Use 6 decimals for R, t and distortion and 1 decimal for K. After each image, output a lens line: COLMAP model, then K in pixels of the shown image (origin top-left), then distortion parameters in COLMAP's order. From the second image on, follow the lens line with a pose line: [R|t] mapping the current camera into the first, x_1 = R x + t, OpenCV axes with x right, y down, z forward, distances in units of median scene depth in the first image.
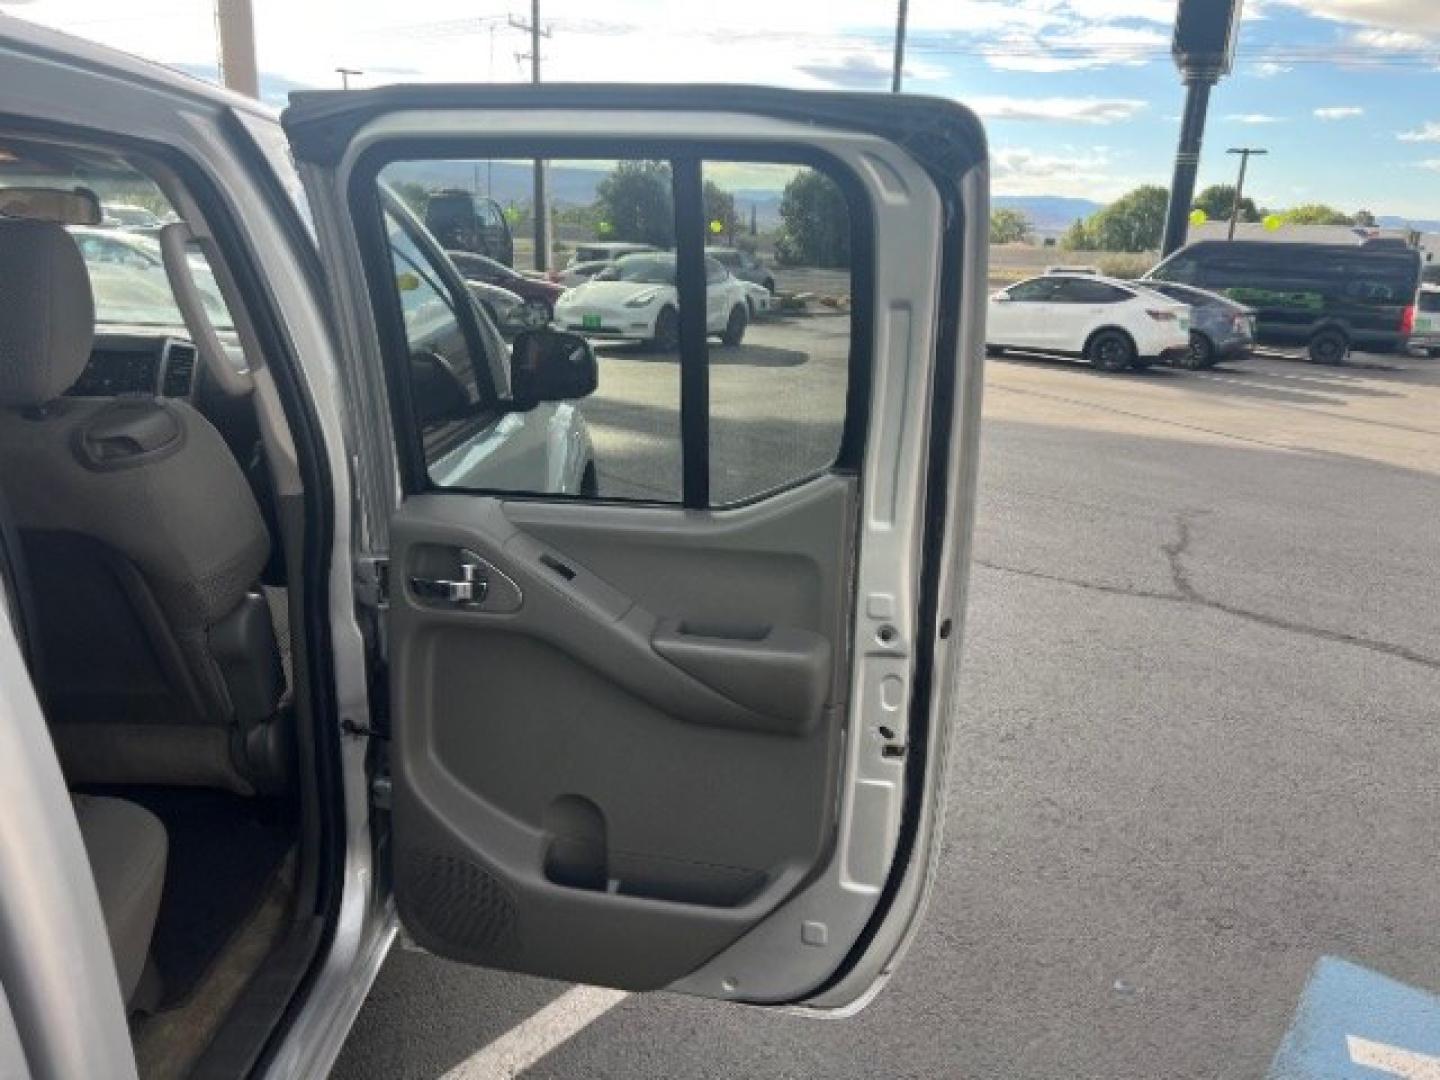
lens RADIAL K [[1087.7, 0, 728.9], [0, 1087.7, 549.1], [0, 0, 1]] dist [0.047086, -0.050932]
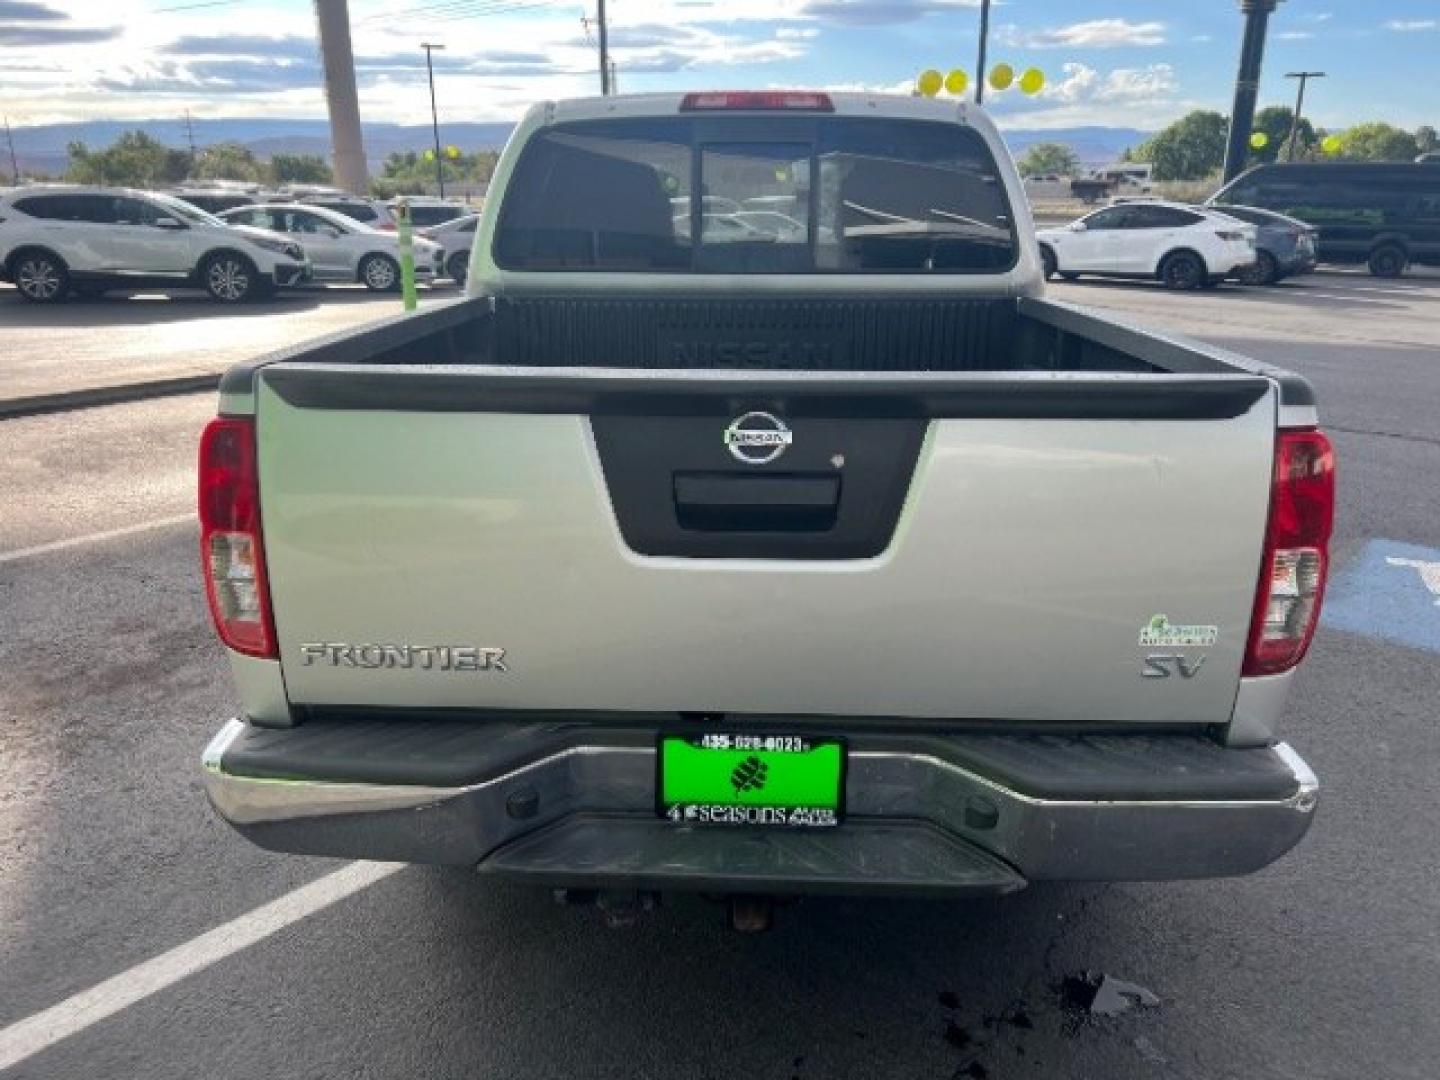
lens RADIAL K [[1086.9, 0, 712.0], [0, 1086.9, 555.5], [0, 0, 1]] dist [0.058077, -0.065098]
pose [[0.997966, -0.032014, -0.055129, -0.049397], [0.034485, 0.998415, 0.044477, 0.027285], [0.053618, -0.046288, 0.997488, -0.095537]]
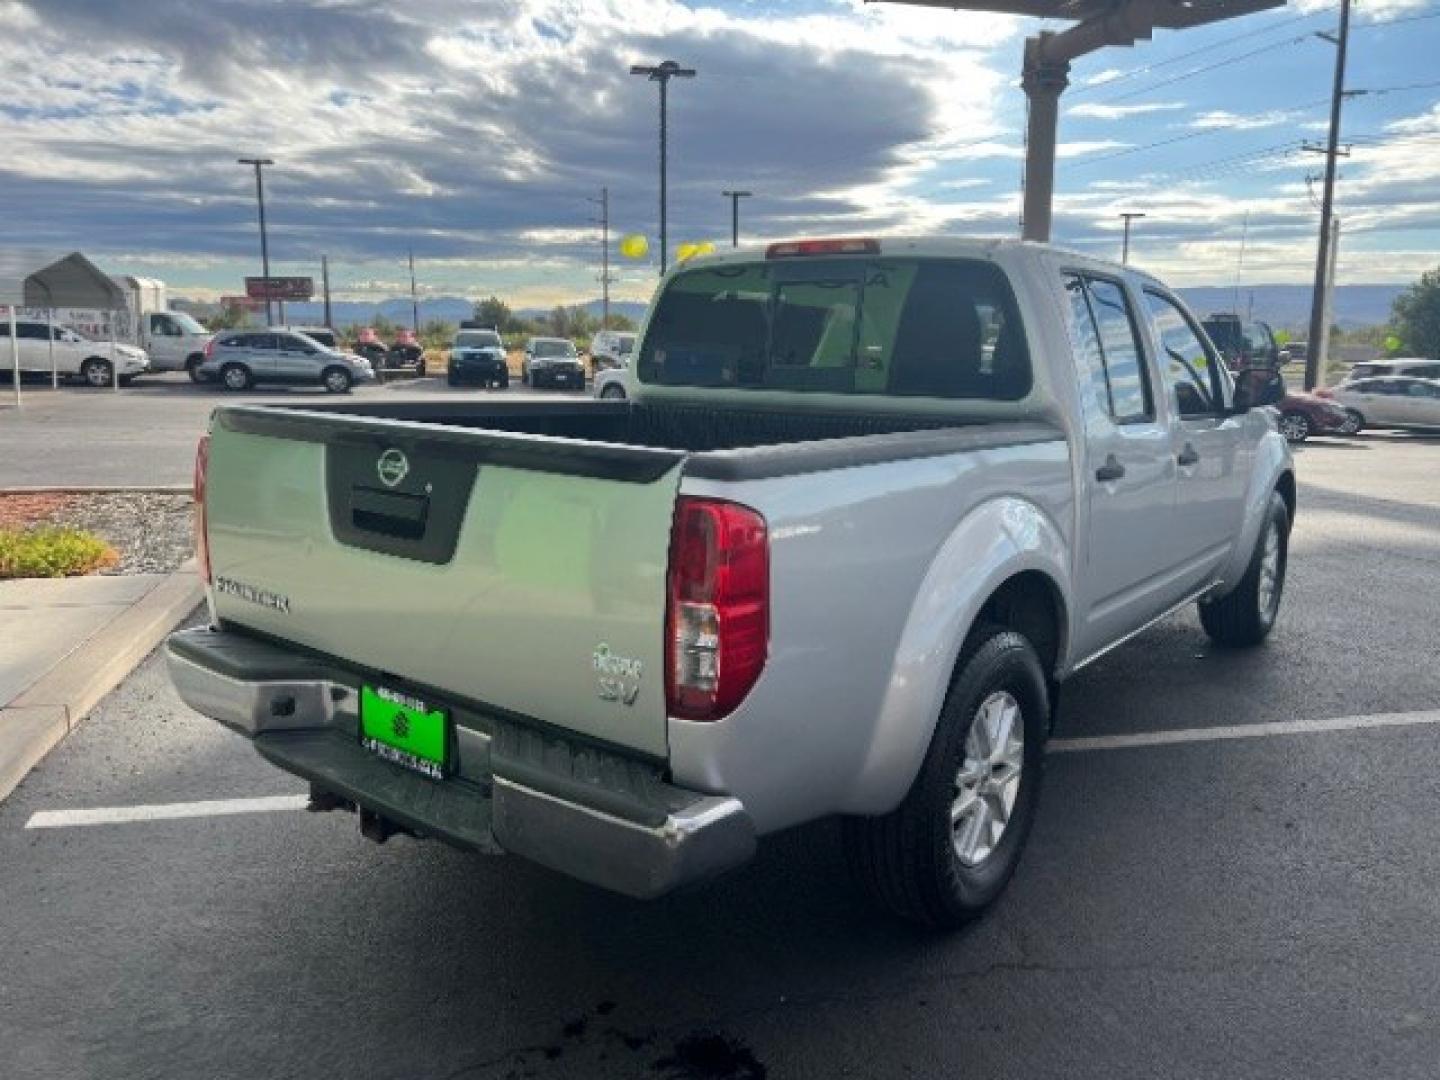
lens RADIAL K [[1086.9, 0, 707.6], [0, 1086.9, 543.8], [0, 0, 1]] dist [0.058077, -0.065098]
pose [[0.785707, 0.075189, -0.614012, 0.023653], [-0.147208, 0.986797, -0.067533, 0.031652], [0.600828, 0.143449, 0.786402, -0.086292]]
